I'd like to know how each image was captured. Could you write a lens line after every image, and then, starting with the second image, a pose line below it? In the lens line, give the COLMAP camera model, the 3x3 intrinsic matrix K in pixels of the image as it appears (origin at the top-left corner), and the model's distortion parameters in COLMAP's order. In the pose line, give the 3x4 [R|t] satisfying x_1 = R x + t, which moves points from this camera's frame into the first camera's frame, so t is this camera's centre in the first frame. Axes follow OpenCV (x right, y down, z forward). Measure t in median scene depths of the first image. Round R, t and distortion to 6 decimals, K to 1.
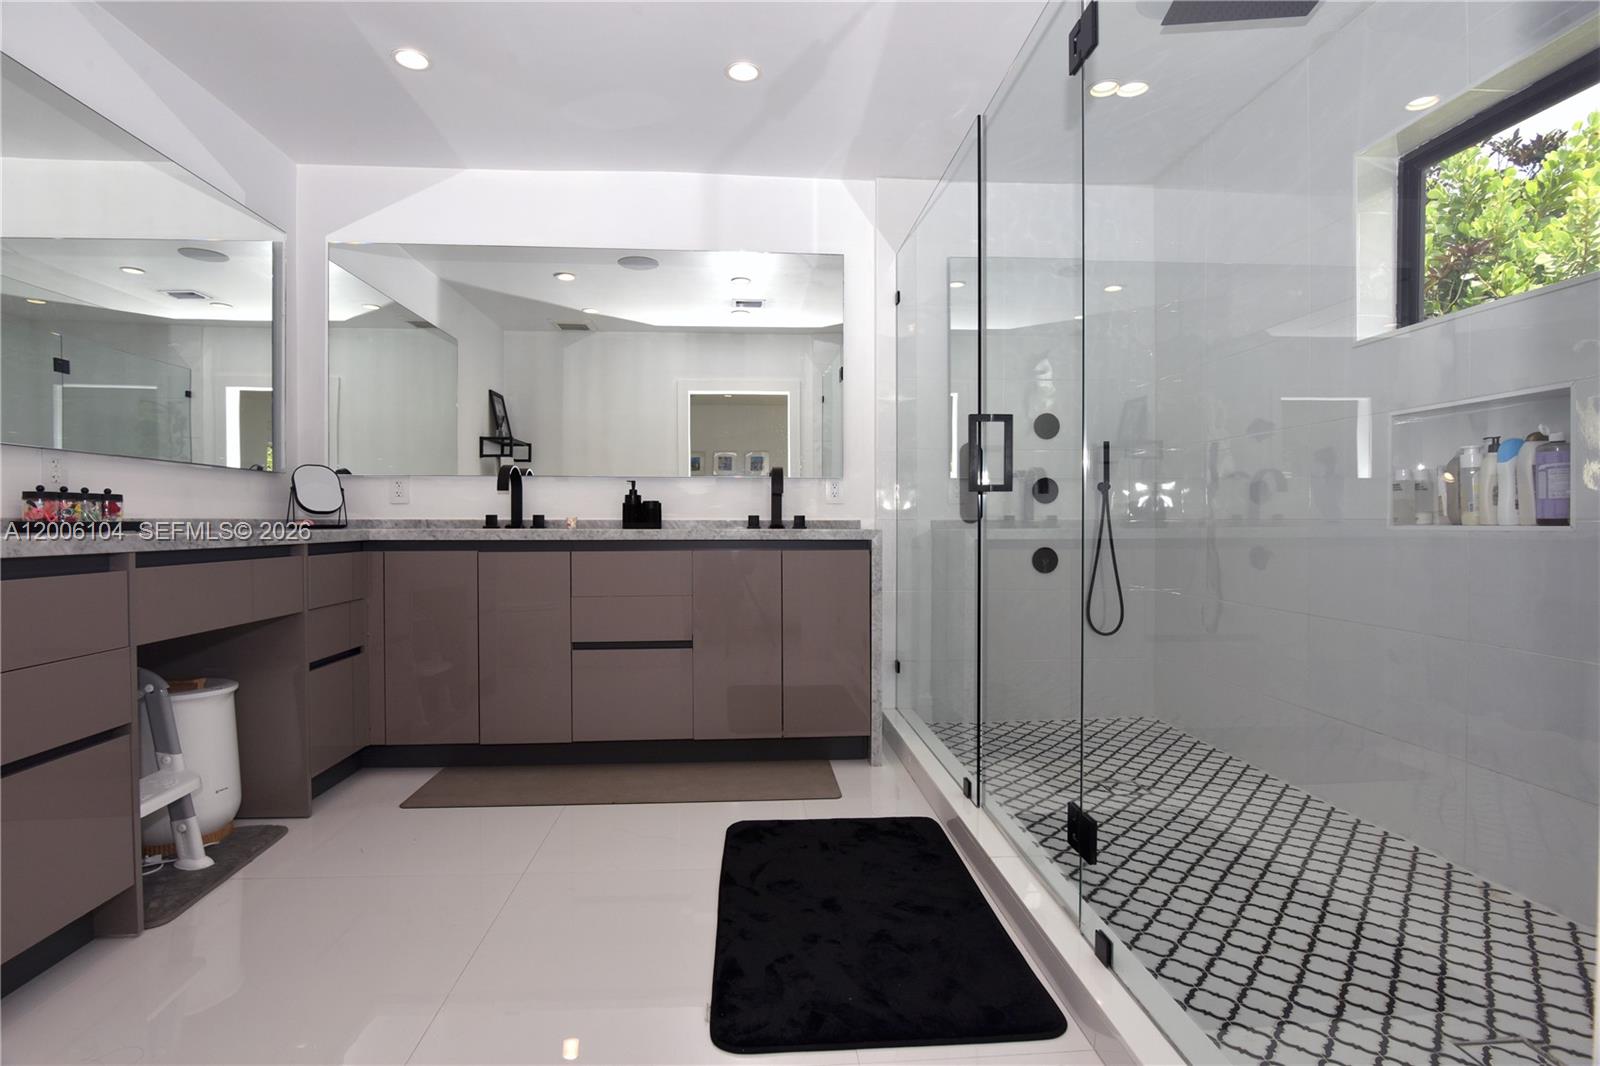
lens RADIAL K [[783.9, 0, 797.6], [0, 783.9, 532.8], [0, 0, 1]] dist [-0.017568, -0.001311]
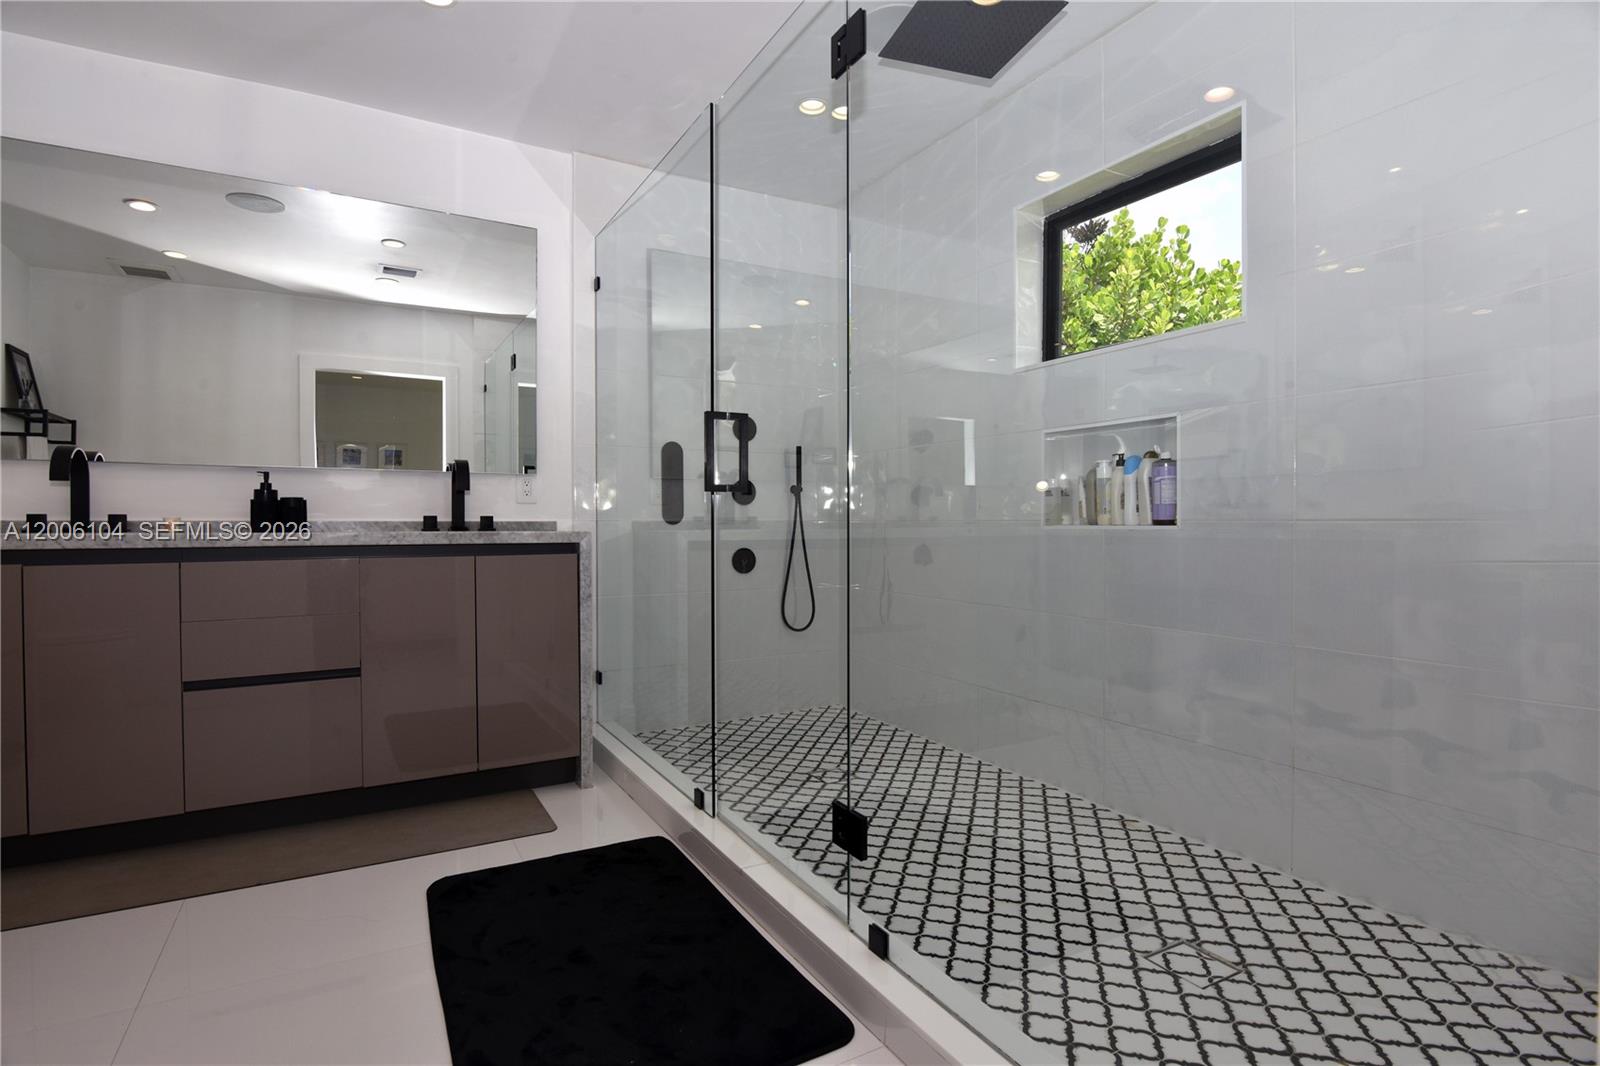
lens RADIAL K [[783.9, 0, 797.6], [0, 783.9, 532.8], [0, 0, 1]] dist [-0.017568, -0.001311]
pose [[0.902638, -0.006272, 0.430355, -0.077223], [0.007060, 0.999975, -0.000232, -0.000634], [-0.430342, 0.003248, 0.902660, 0.068101]]
